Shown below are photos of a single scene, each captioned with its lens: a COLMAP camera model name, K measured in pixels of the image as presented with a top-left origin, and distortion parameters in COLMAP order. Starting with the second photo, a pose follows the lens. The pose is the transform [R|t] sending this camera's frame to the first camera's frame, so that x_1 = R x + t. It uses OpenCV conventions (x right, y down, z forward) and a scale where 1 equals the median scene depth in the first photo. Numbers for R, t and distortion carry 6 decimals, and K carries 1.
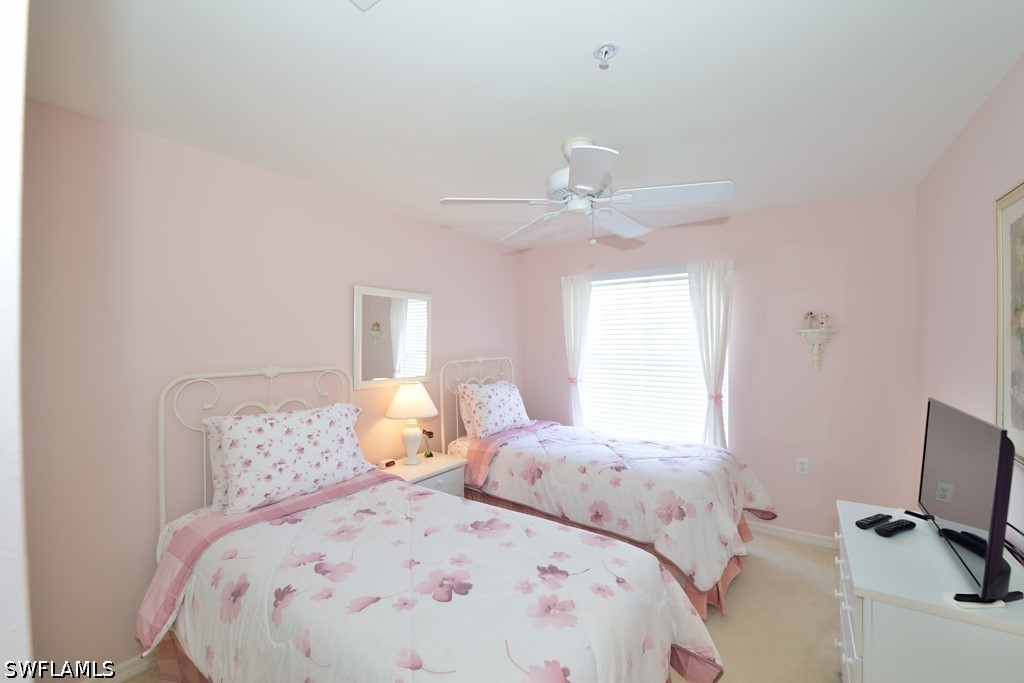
lens RADIAL K [[408.2, 0, 513.8], [0, 408.2, 337.9], [0, 0, 1]] dist [-0.018436, -0.001605]
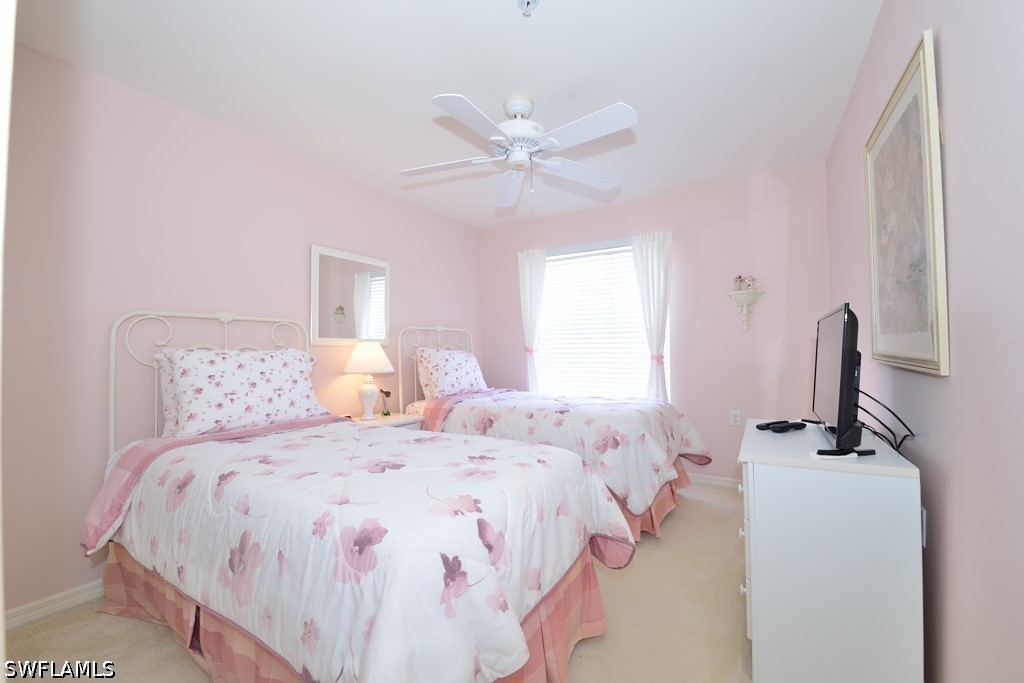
lens RADIAL K [[408.2, 0, 516.1], [0, 408.2, 342.9], [0, 0, 1]] dist [-0.018436, -0.001605]
pose [[0.997885, -0.003515, 0.064913, 0.073331], [0.004740, 0.999813, -0.018732, 0.175044], [-0.064835, 0.019000, 0.997715, -0.073913]]
